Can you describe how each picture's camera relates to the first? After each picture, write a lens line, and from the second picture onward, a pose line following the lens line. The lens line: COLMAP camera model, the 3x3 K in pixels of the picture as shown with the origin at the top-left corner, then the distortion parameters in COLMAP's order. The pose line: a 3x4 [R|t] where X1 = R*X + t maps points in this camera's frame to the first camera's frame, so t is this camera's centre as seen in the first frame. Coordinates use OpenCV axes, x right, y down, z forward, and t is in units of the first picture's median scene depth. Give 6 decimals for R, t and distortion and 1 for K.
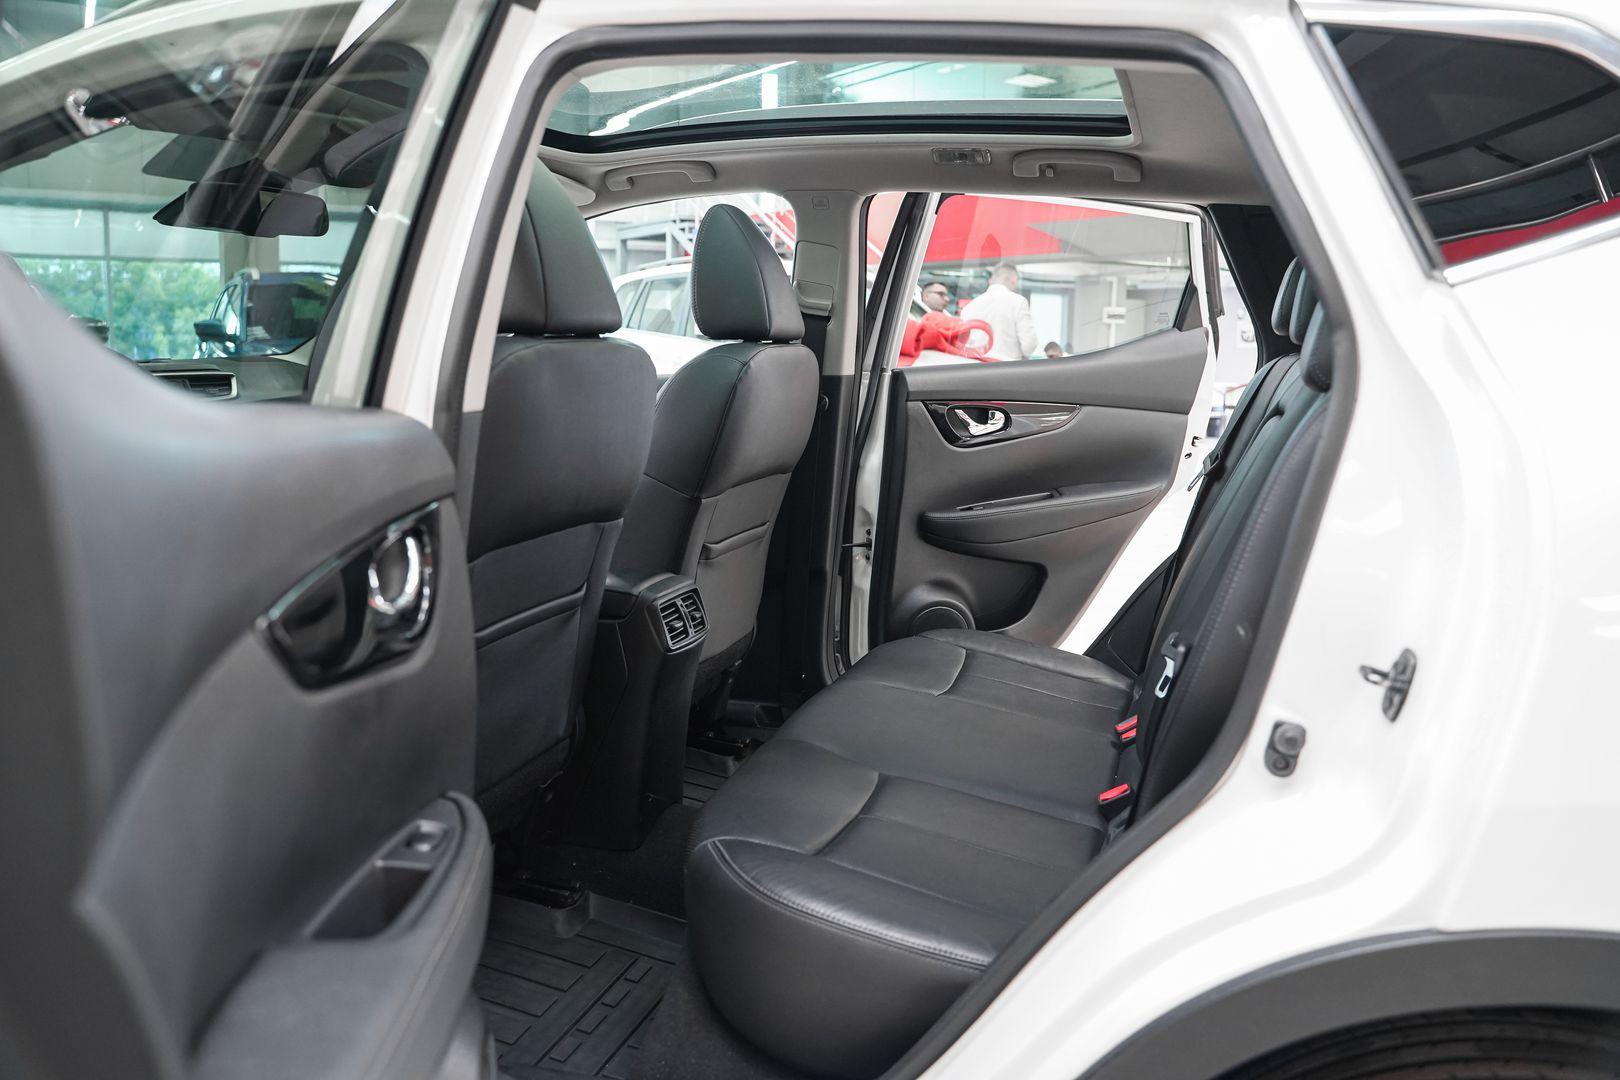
lens RADIAL K [[1310.1, 0, 805.1], [0, 1310.1, 535.9], [0, 0, 1]] dist [-0.110116, 0.081479]
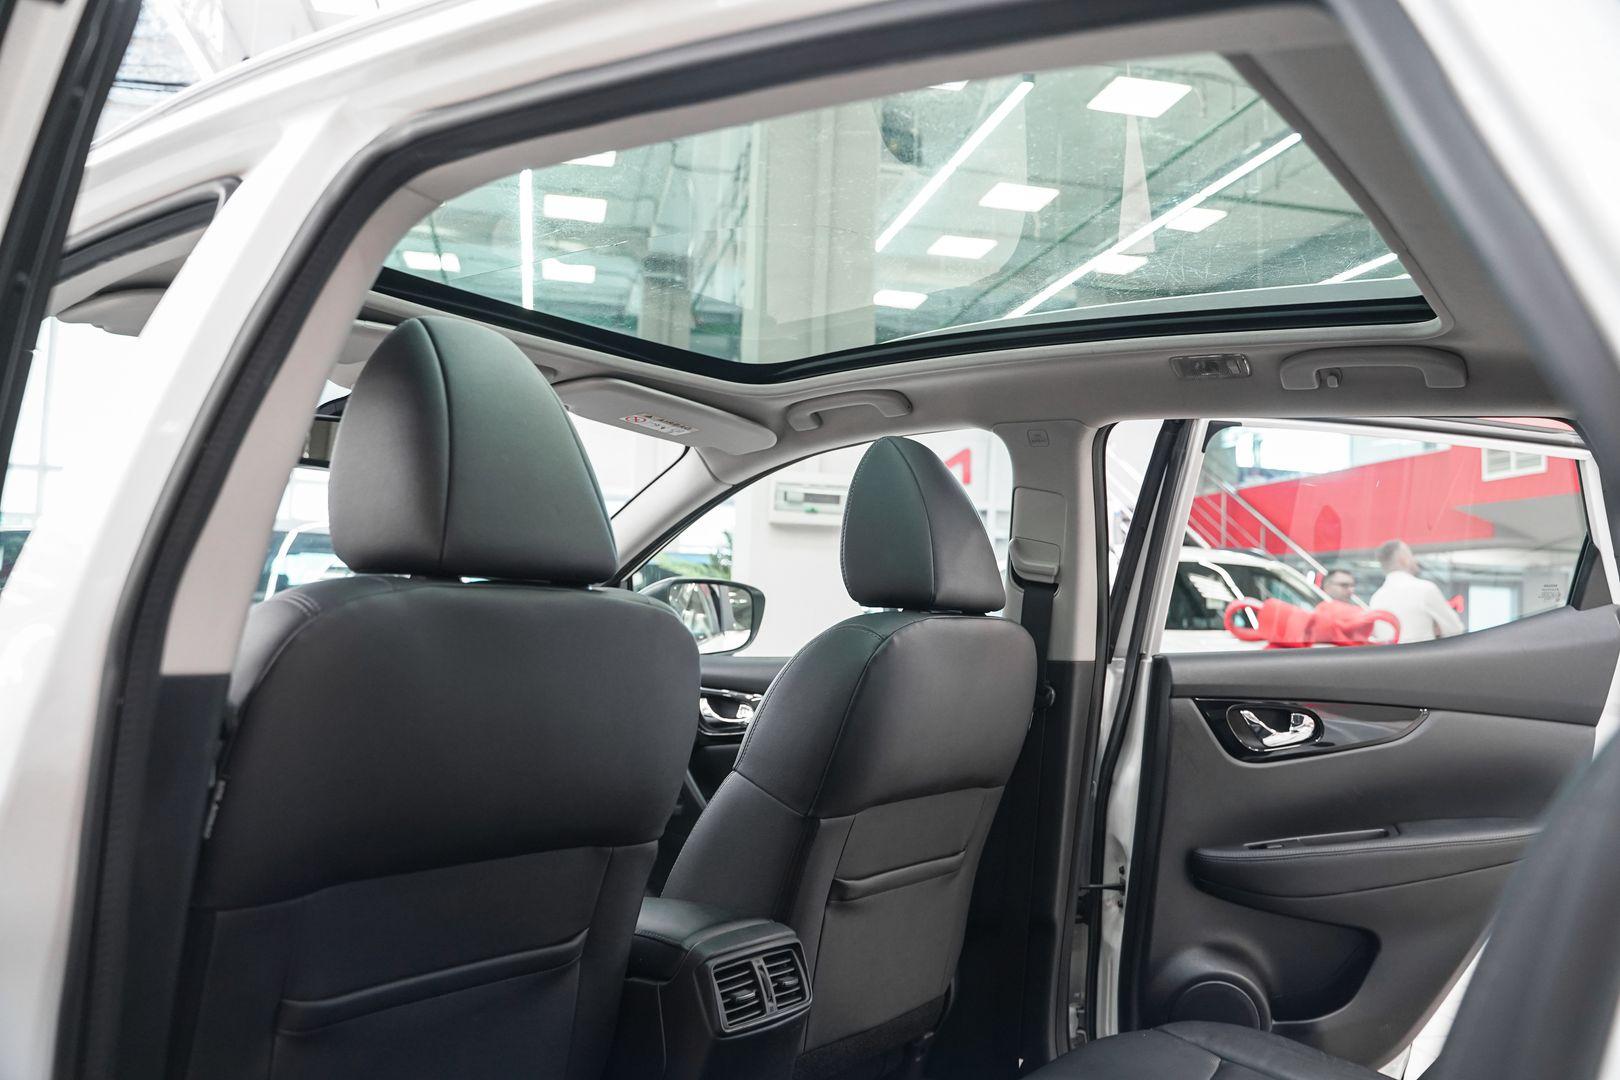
lens RADIAL K [[1310.1, 0, 817.0], [0, 1310.1, 545.7], [0, 0, 1]] dist [-0.110116, 0.081479]
pose [[0.950433, -0.000108, -0.310930, 0.116358], [-0.066446, 0.976828, -0.203449, -0.022753], [0.303748, 0.214025, 0.928402, 0.224361]]
